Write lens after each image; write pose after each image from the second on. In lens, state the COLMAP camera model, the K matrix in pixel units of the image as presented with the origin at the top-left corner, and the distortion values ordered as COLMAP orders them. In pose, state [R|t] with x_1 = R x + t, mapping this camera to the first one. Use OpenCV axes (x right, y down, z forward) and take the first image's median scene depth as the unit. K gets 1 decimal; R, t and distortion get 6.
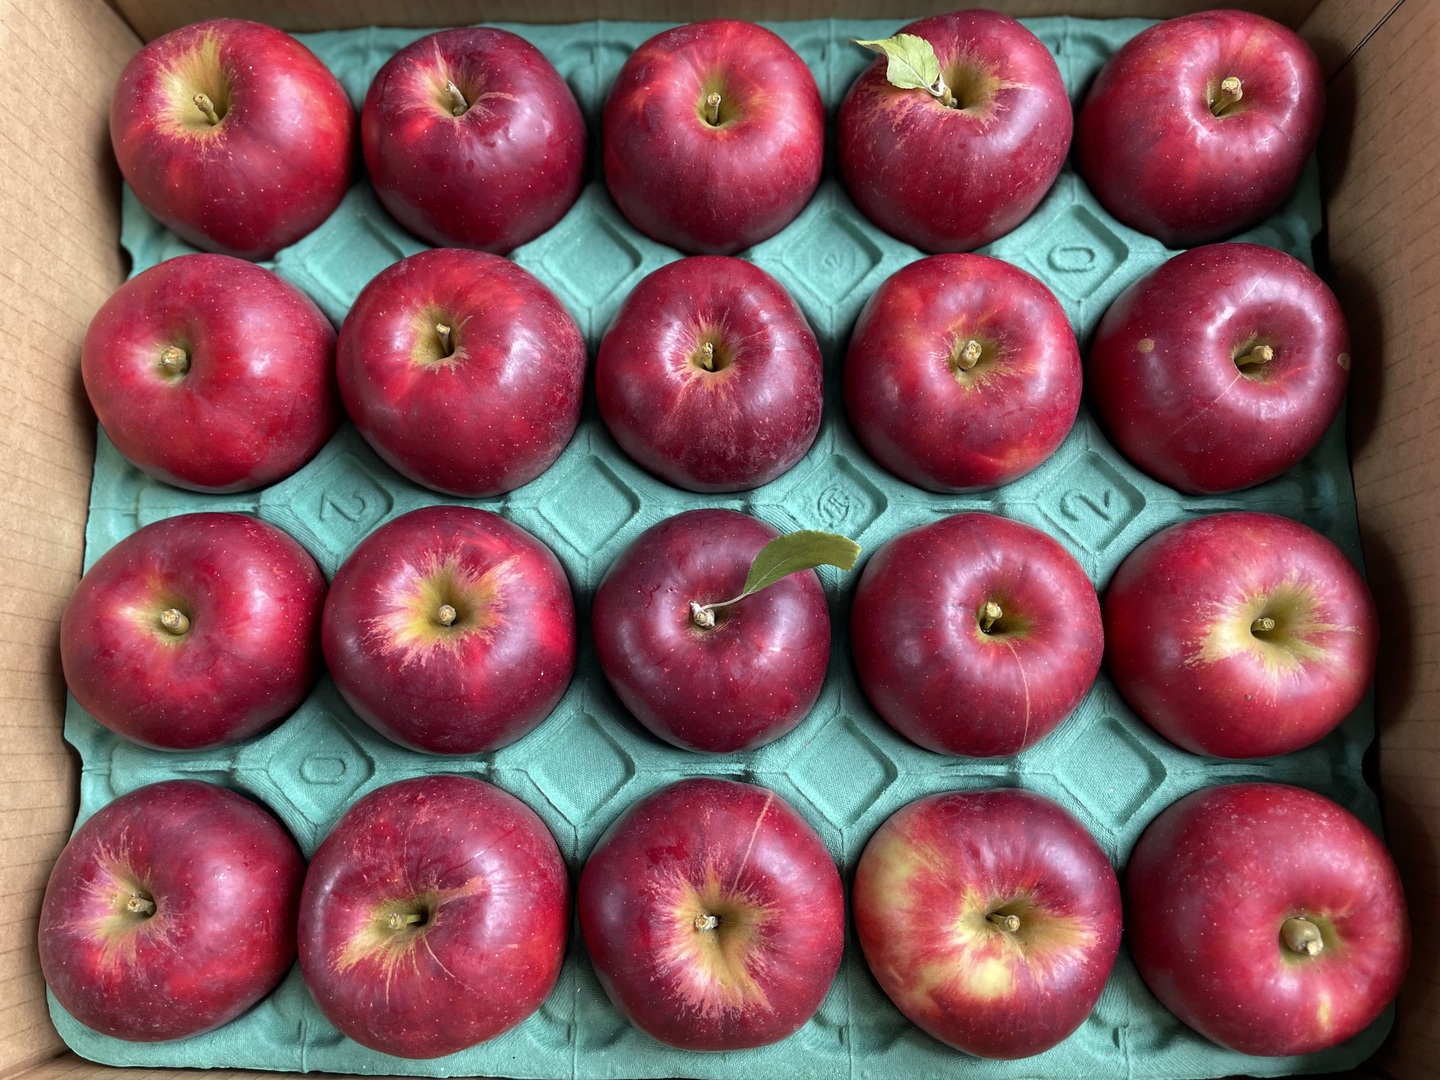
lens RADIAL K [[1086.2, 0, 728.9], [0, 1086.2, 513.4], [0, 0, 1]] dist [0.067028, -0.107961]
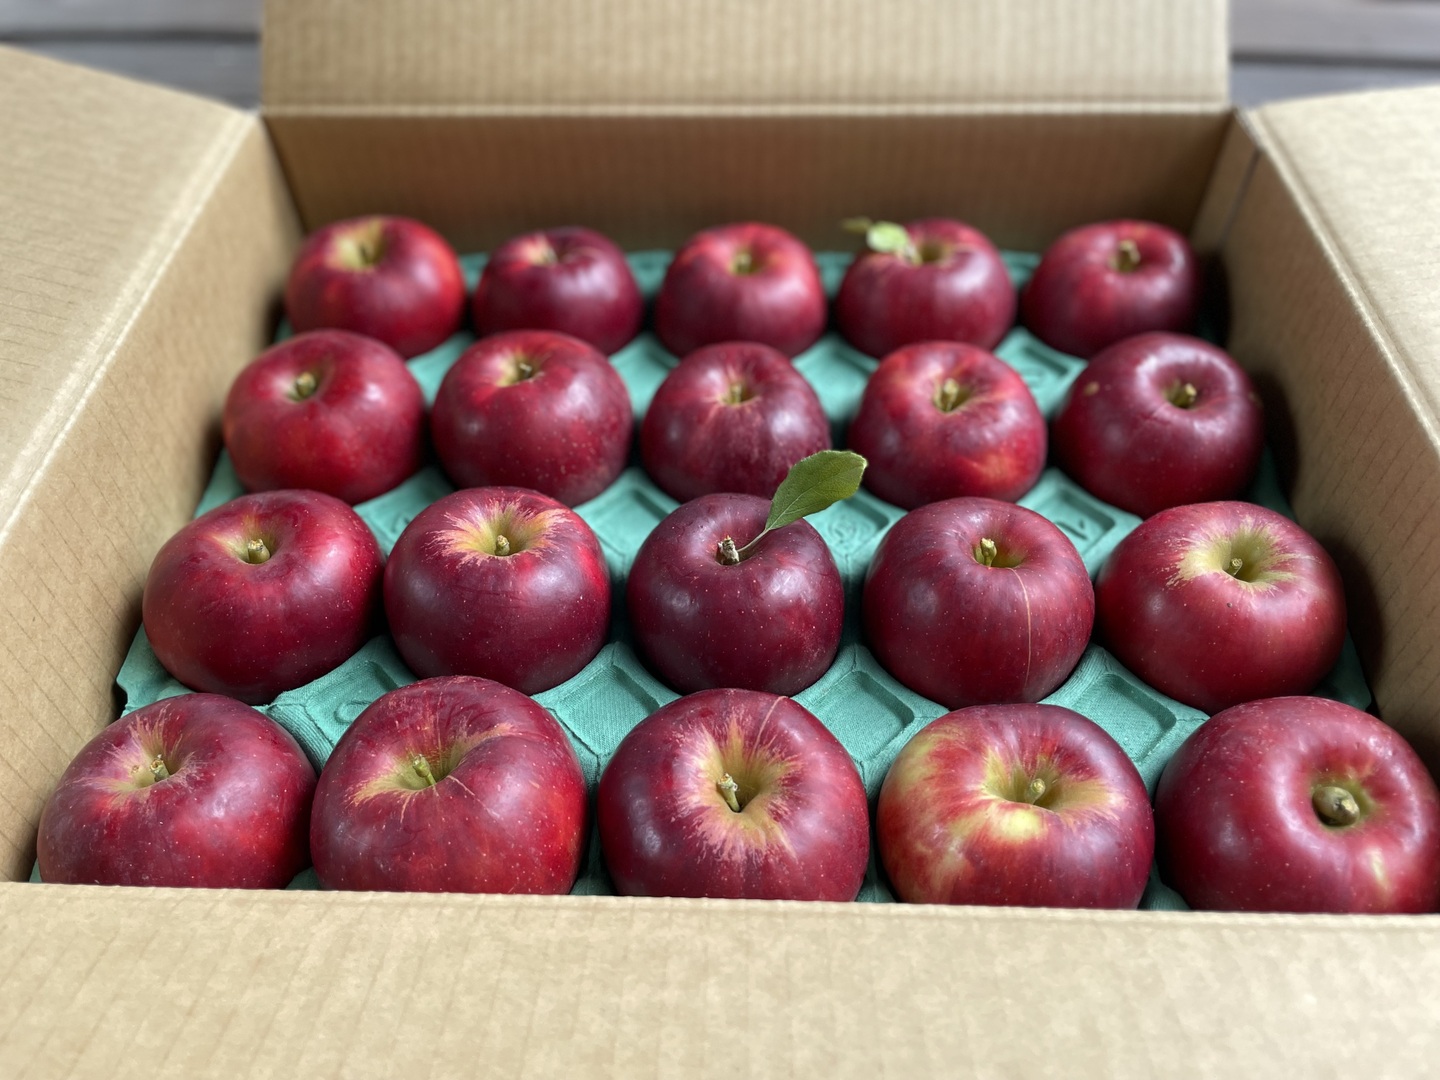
lens RADIAL K [[1086.2, 0, 728.9], [0, 1086.2, 513.4], [0, 0, 1]] dist [0.067028, -0.107961]
pose [[0.999838, 0.015063, -0.009835, -0.014529], [-0.017983, 0.851545, -0.523973, 0.688399], [0.000482, 0.524065, 0.851678, 0.027188]]
